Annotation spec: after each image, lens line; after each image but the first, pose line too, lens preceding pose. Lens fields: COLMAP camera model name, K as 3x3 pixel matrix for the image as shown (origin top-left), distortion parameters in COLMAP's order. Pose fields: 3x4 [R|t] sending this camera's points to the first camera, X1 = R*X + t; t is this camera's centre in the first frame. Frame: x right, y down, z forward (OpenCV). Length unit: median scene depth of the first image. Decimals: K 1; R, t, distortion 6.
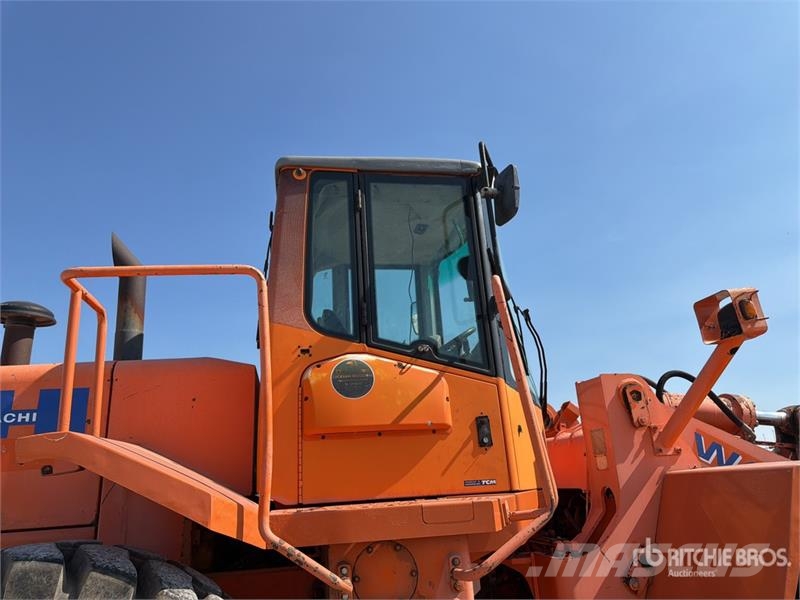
lens RADIAL K [[570.2, 0, 389.9], [0, 570.2, 294.3], [0, 0, 1]] dist [0.053071, -0.064496]
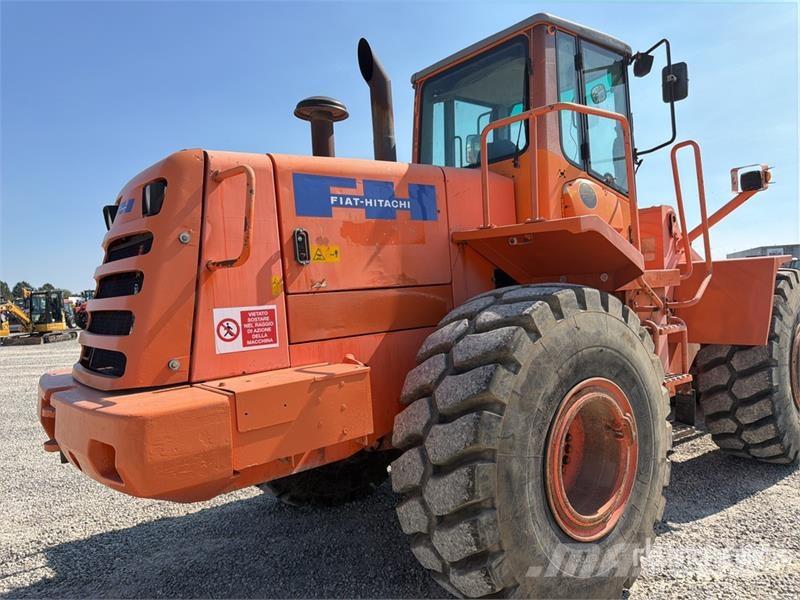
lens RADIAL K [[570.2, 0, 397.0], [0, 570.2, 305.3], [0, 0, 1]] dist [0.053071, -0.064496]
pose [[0.876355, -0.005207, 0.481637, -1.236943], [-0.146068, 0.949980, 0.276047, 0.077487], [-0.458983, -0.312267, 0.831760, -0.116107]]
